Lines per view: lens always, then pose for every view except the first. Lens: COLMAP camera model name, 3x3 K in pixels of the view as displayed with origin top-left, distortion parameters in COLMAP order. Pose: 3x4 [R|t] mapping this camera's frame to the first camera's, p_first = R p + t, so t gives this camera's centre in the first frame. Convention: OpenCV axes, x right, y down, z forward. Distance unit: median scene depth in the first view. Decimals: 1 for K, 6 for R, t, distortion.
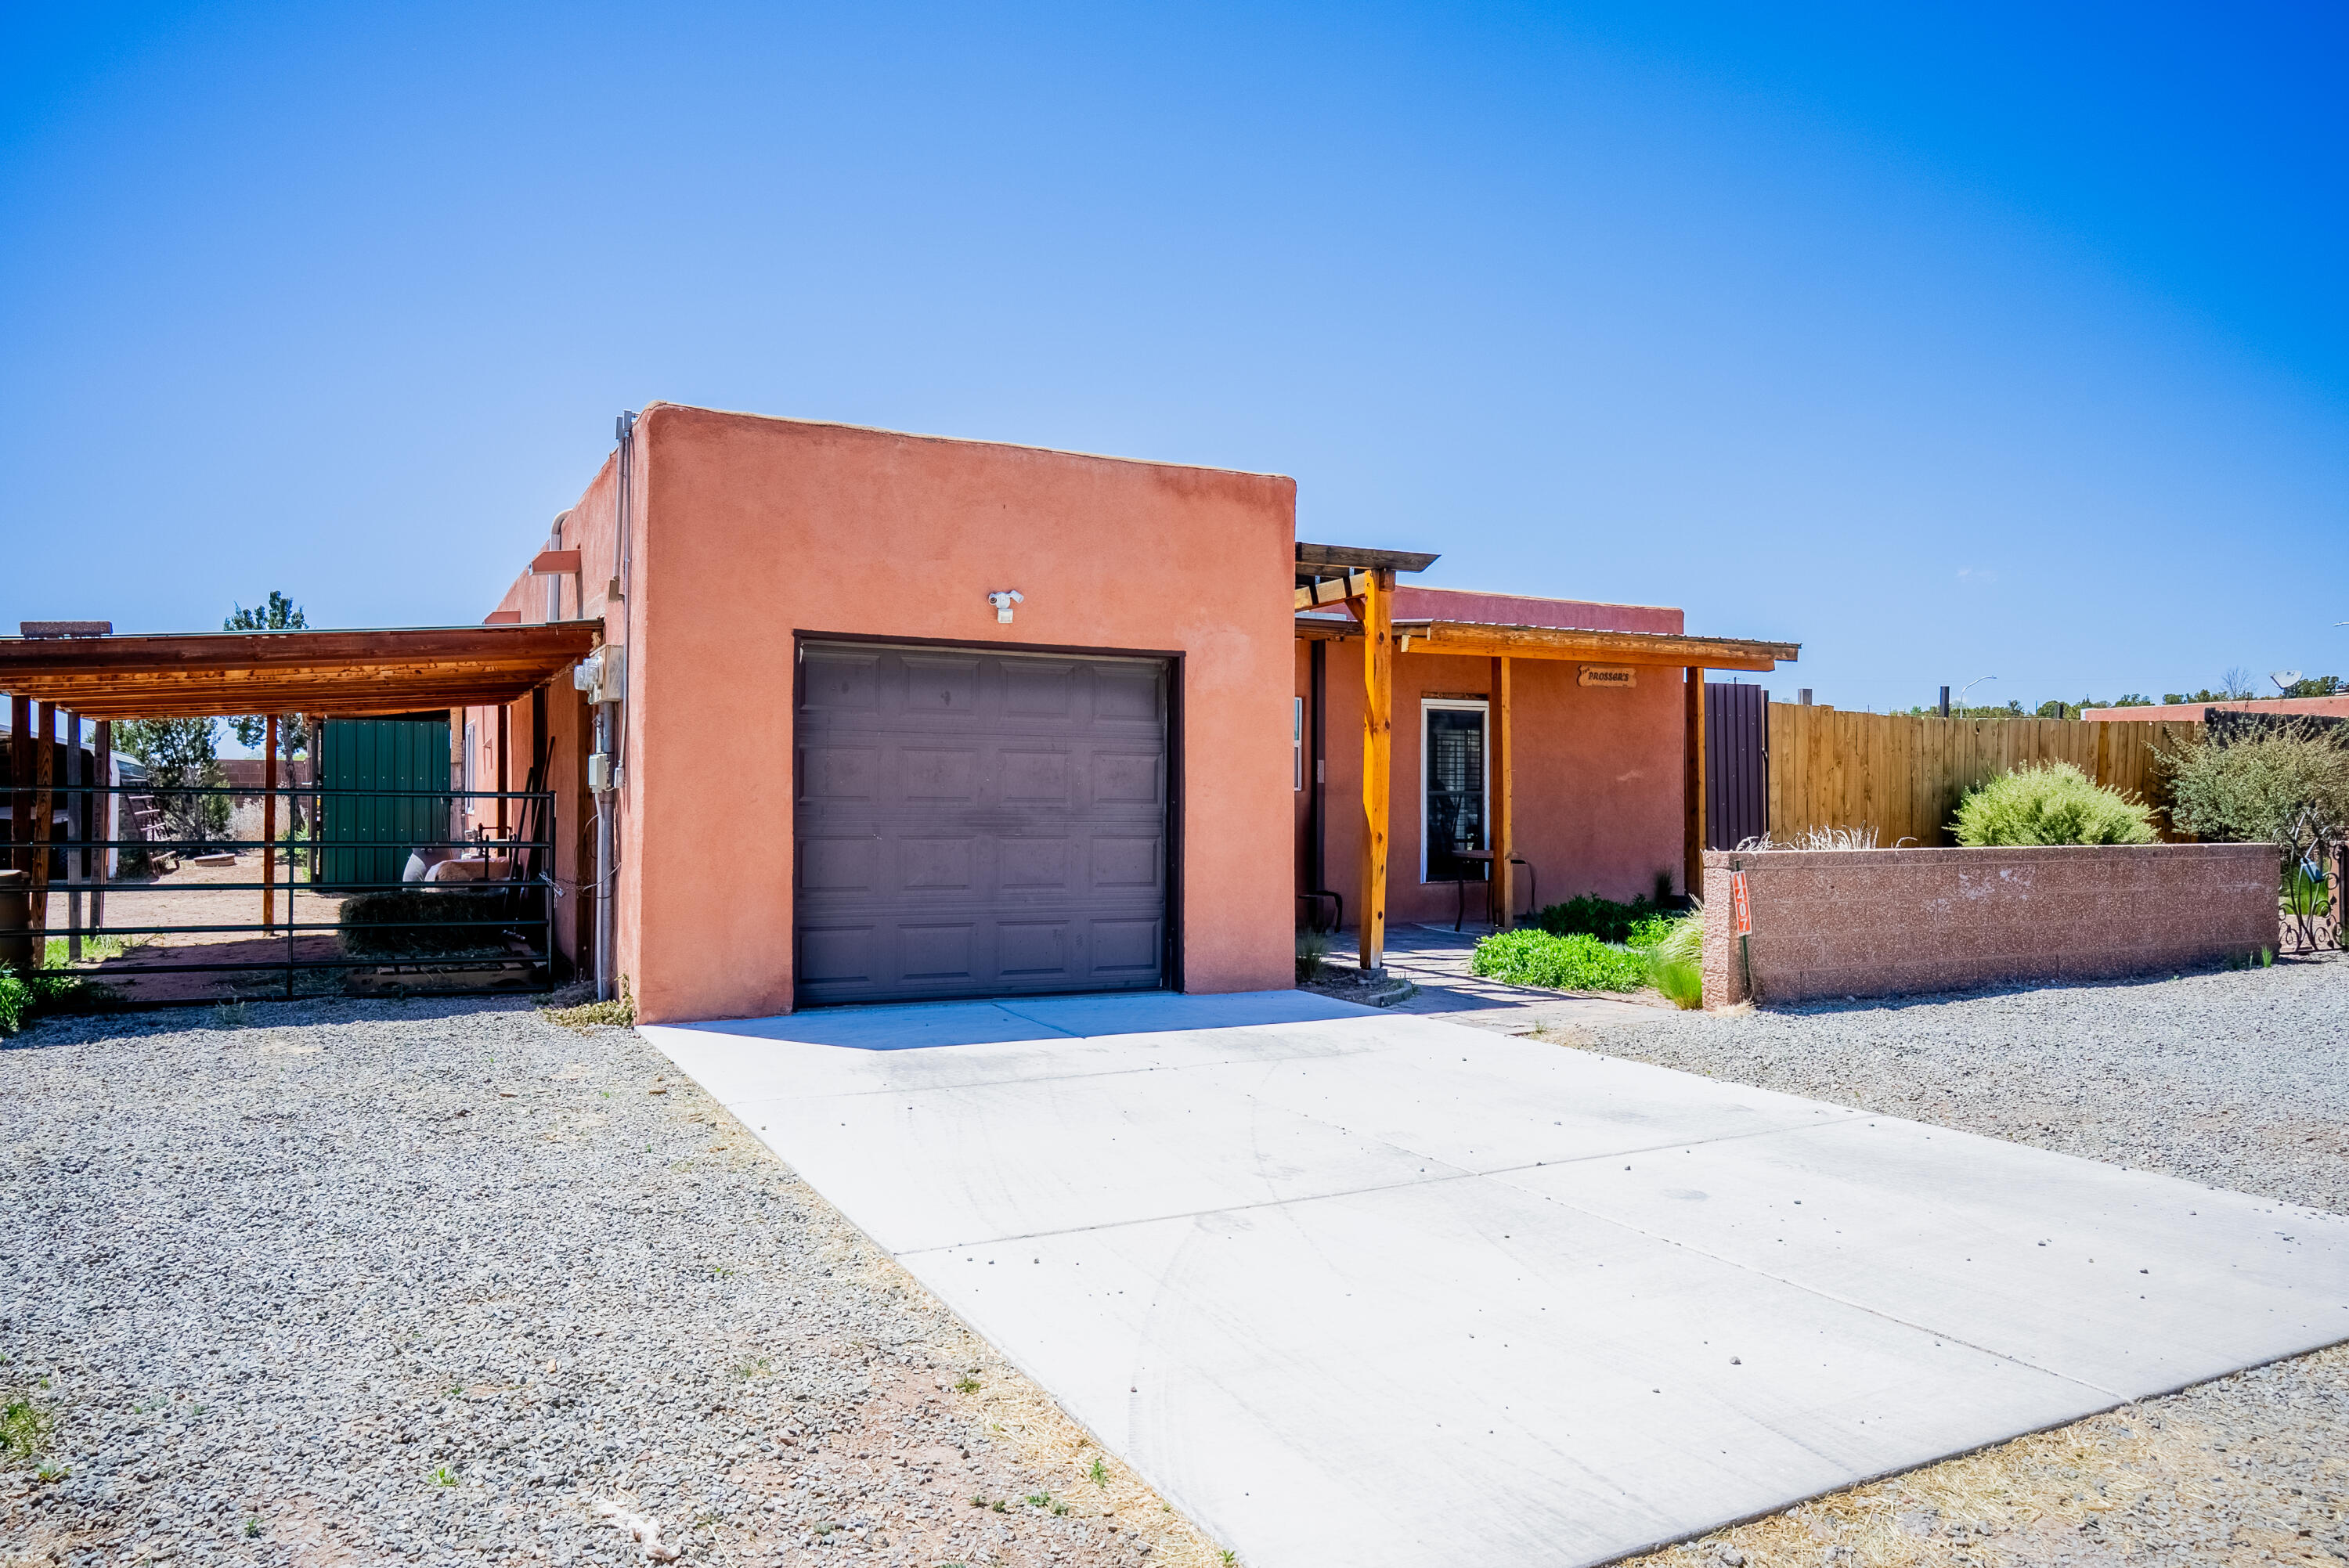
lens RADIAL K [[1610.2, 0, 1174.5], [0, 1610.2, 784.0], [0, 0, 1]] dist [-0.099994, 0.123235]
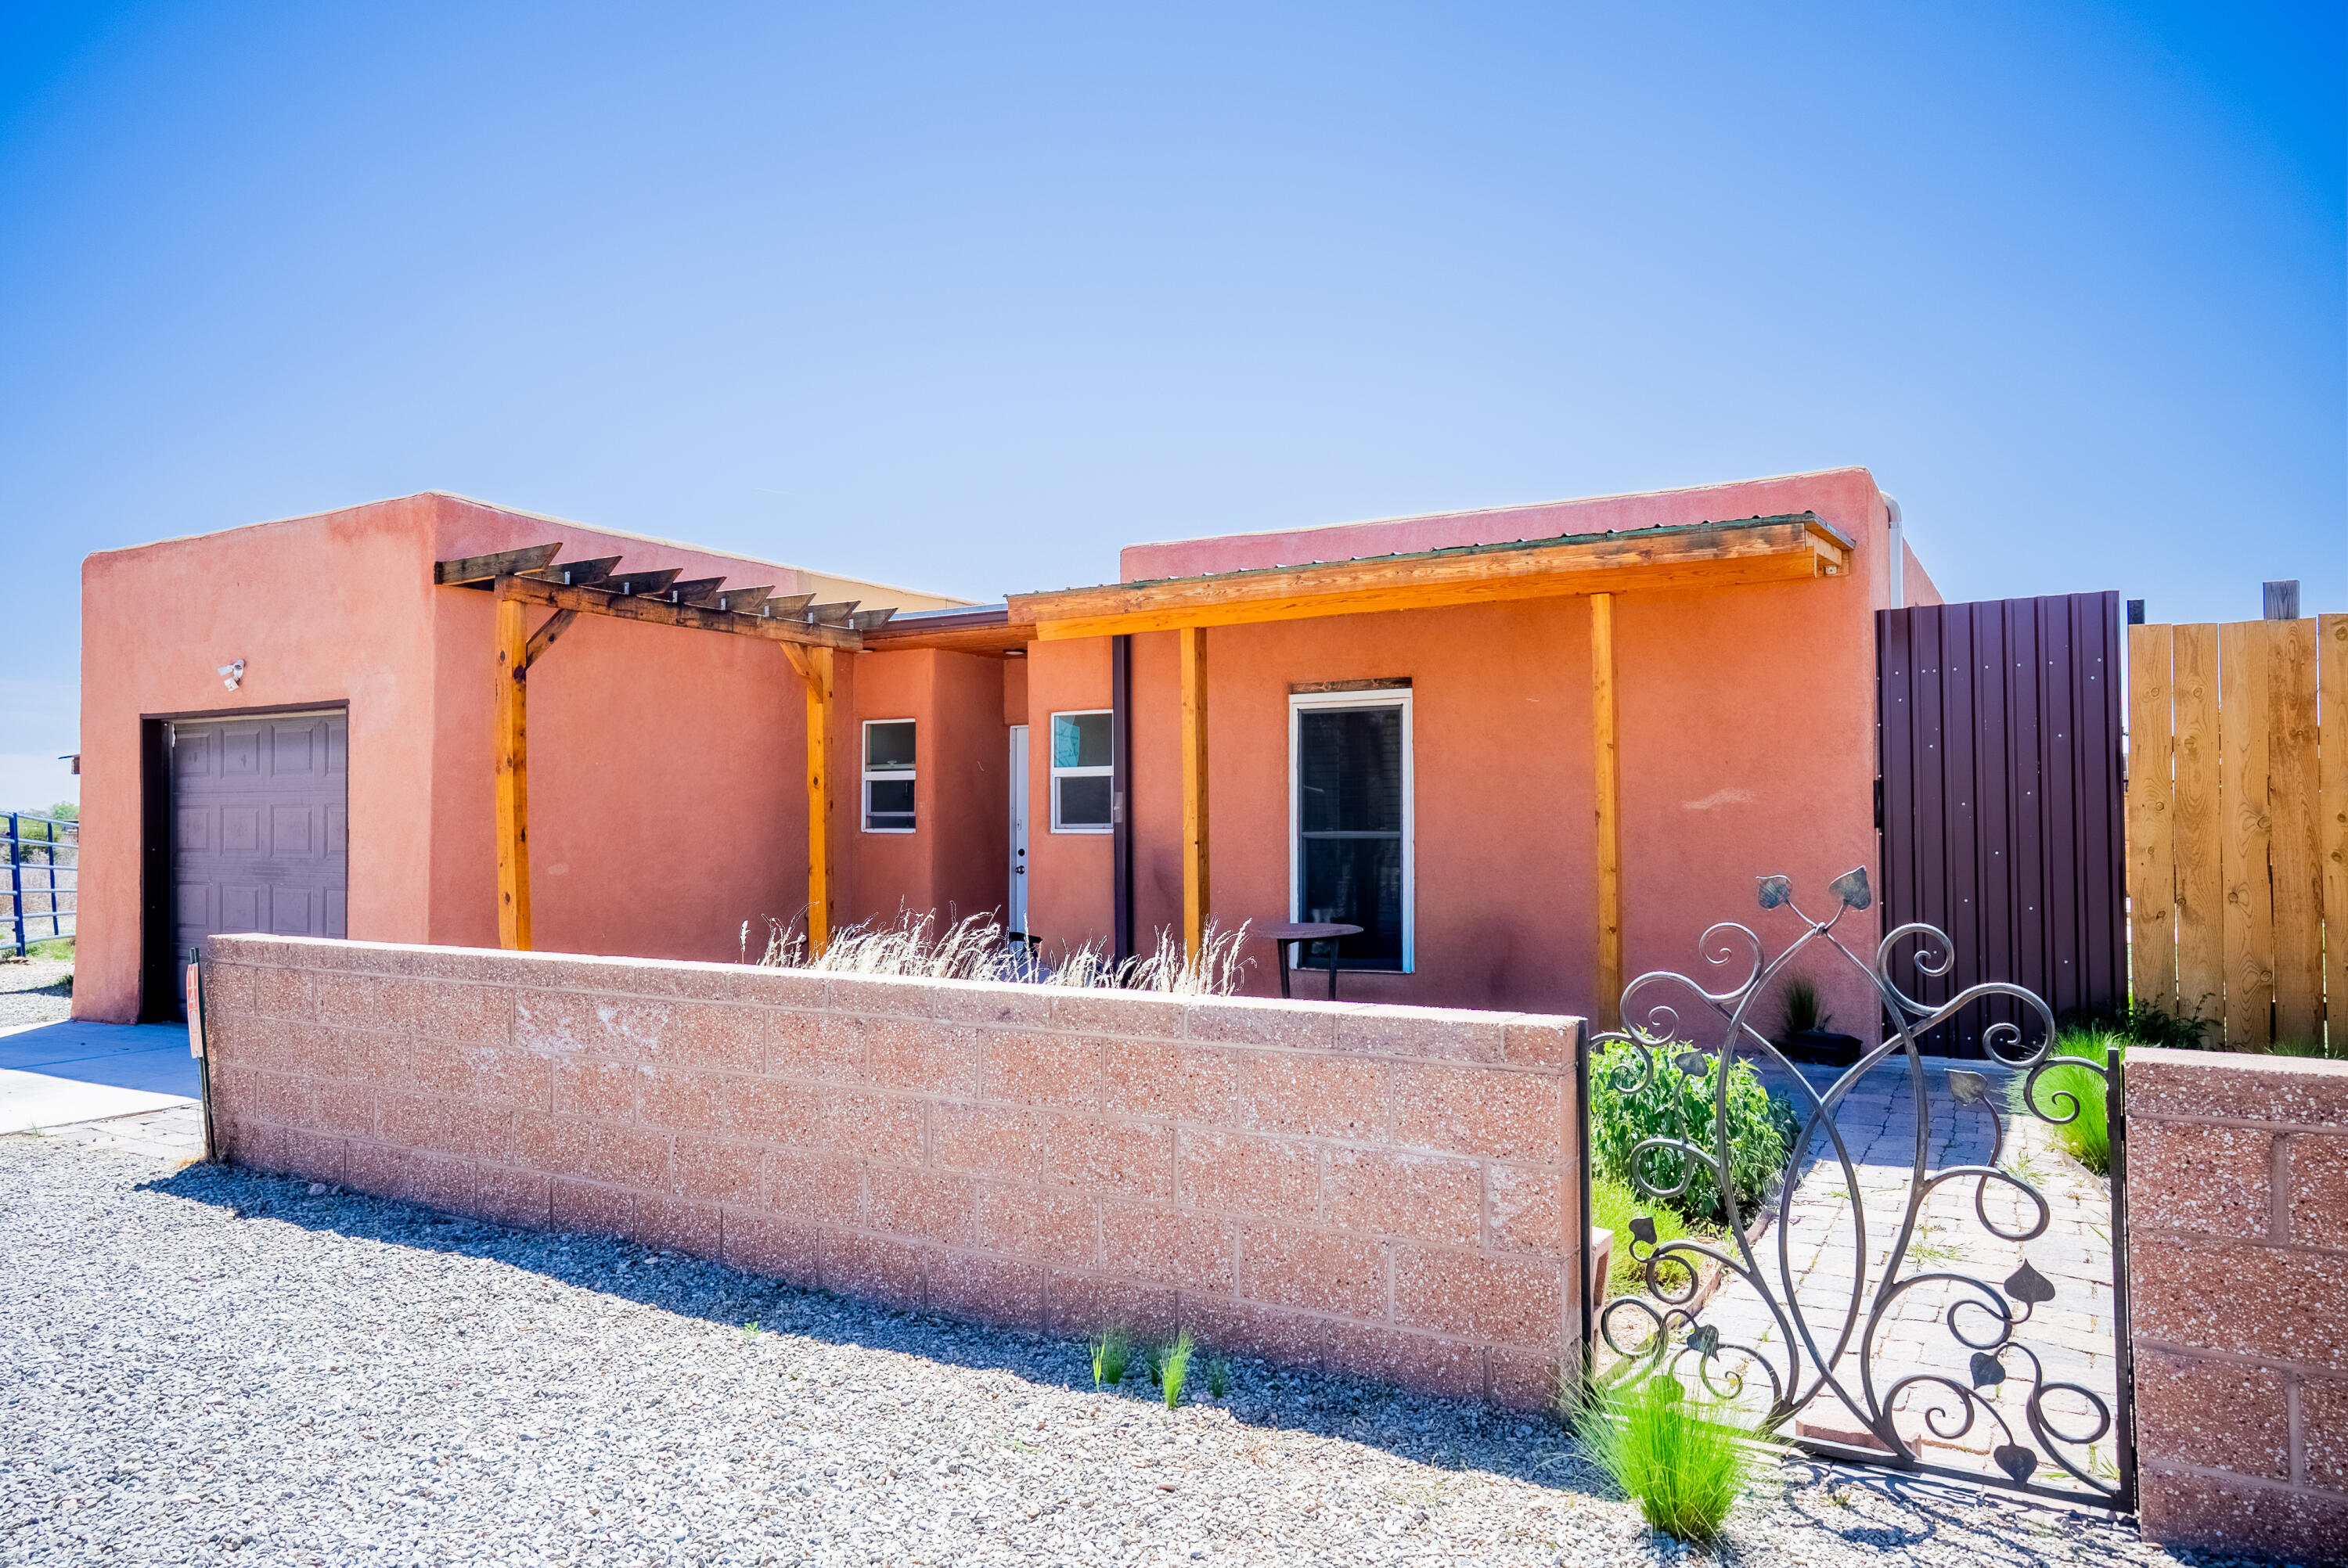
lens RADIAL K [[1609.5, 0, 1174.0], [0, 1609.5, 784.0], [0, 0, 1]] dist [-0.099994, 0.123235]
pose [[0.518754, -0.028976, -0.854433, 0.757422], [0.015330, 0.999580, -0.024590, -0.000028], [0.854786, -0.000342, 0.518980, 0.653935]]
